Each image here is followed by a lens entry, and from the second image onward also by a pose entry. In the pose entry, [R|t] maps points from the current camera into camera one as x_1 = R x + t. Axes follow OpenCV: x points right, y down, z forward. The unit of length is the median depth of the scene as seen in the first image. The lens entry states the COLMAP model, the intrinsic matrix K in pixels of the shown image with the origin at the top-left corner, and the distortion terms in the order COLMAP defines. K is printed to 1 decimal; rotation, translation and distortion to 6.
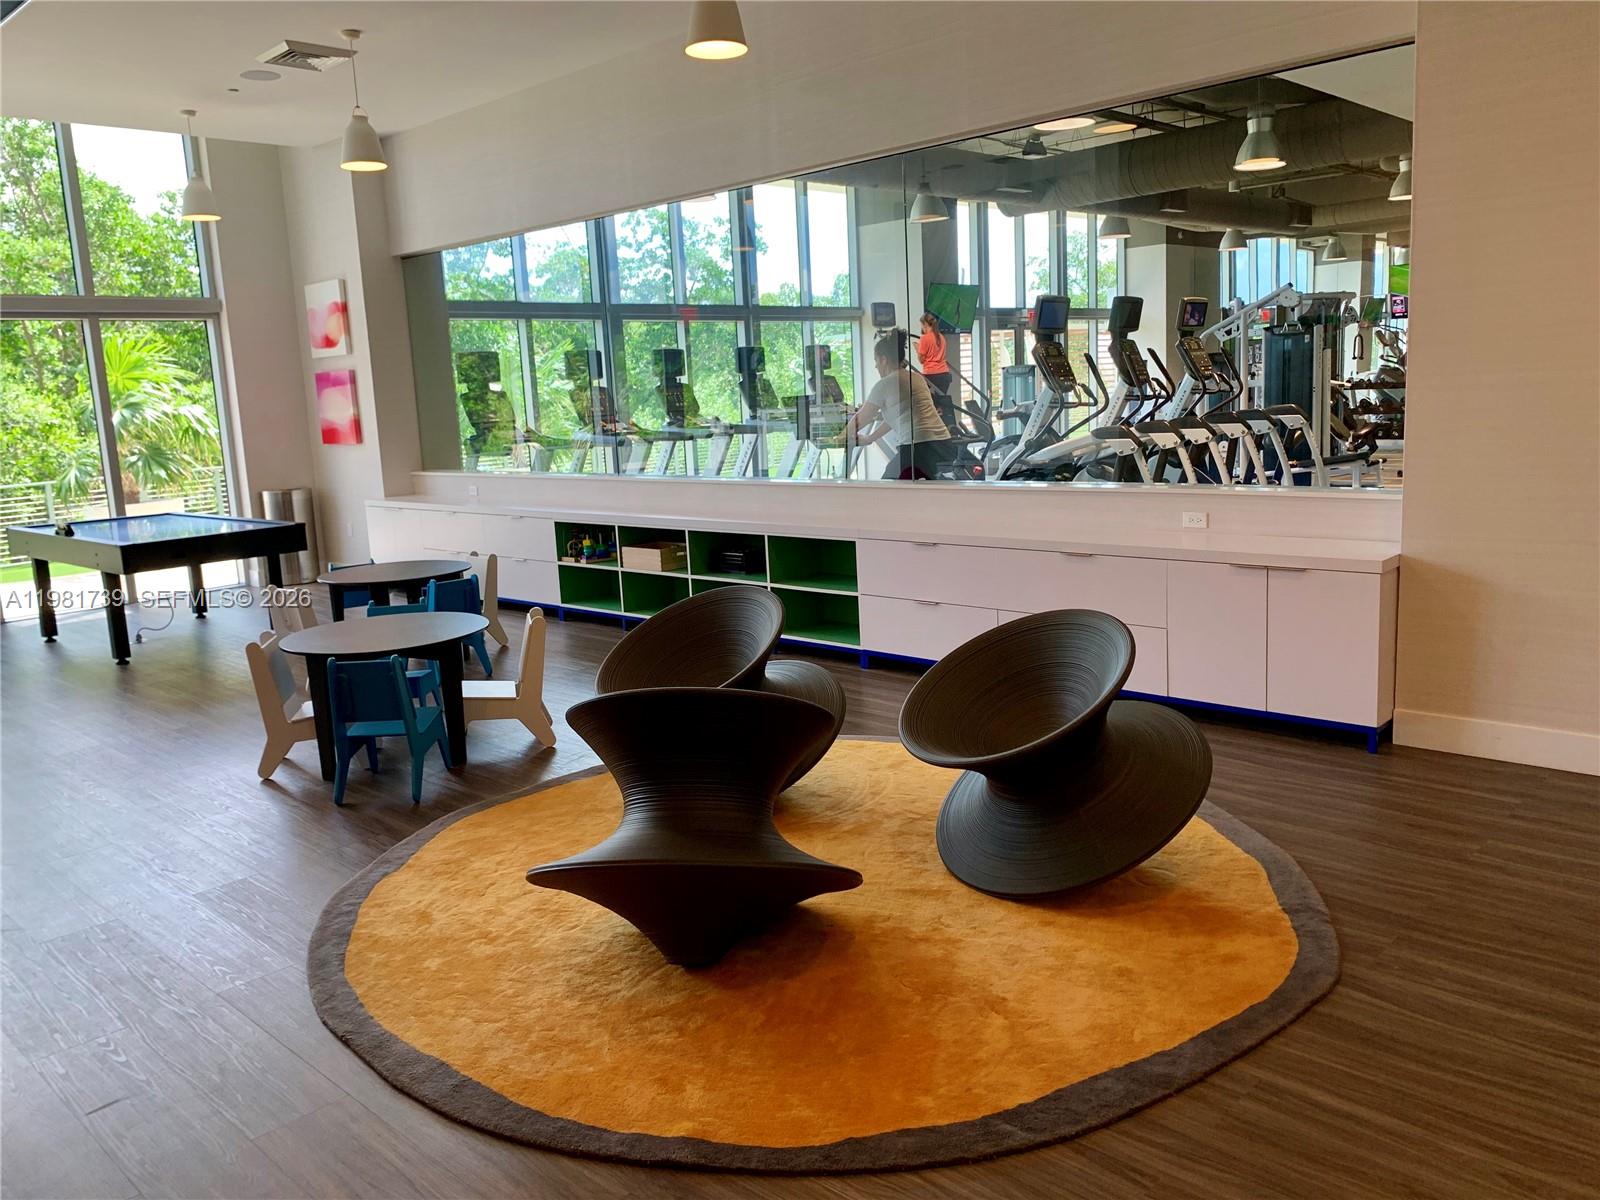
lens RADIAL K [[1231.1, 0, 793.1], [0, 1231.1, 581.0], [0, 0, 1]] dist [0.022926, 0.001484]
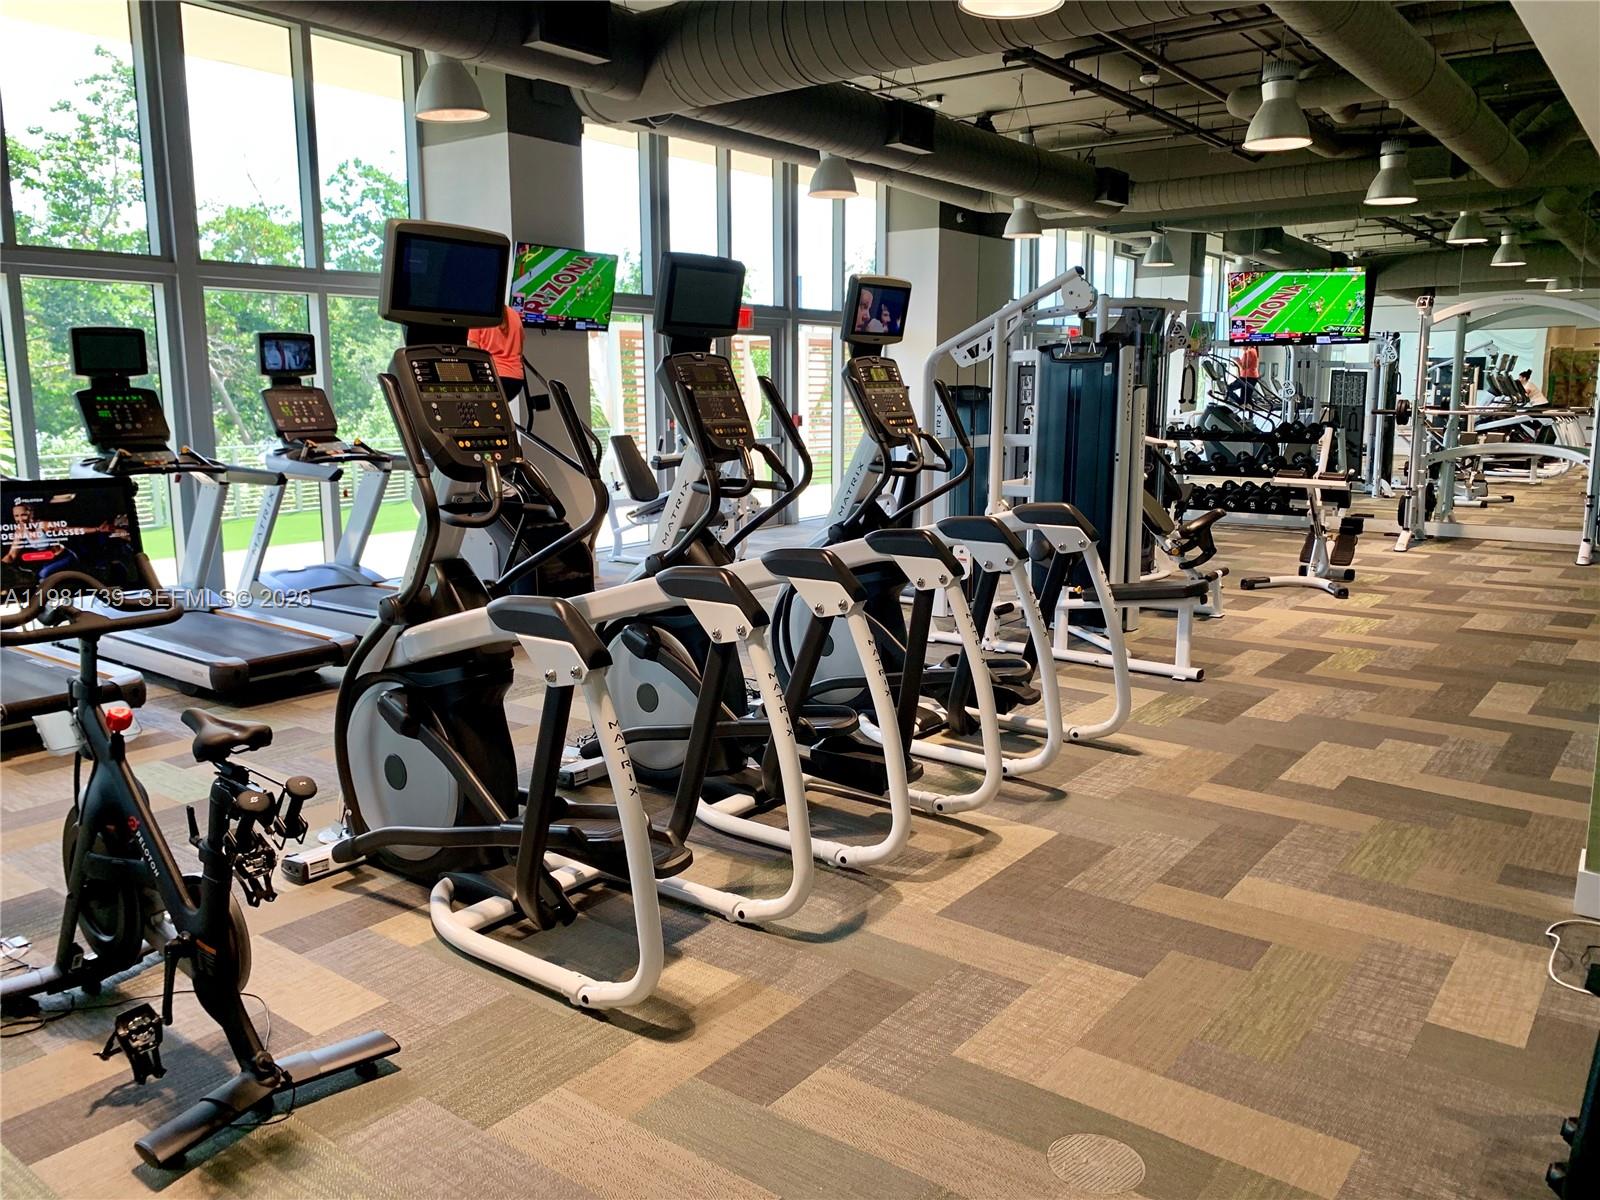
lens RADIAL K [[1221.5, 0, 782.6], [0, 1221.5, 580.7], [0, 0, 1]] dist [0.091375, -0.159378]
pose [[0.992114, 0.028663, 0.122015, 0.133222], [-0.028387, 0.999589, -0.004006, -0.061111], [-0.122079, 0.000511, 0.992520, 0.302173]]
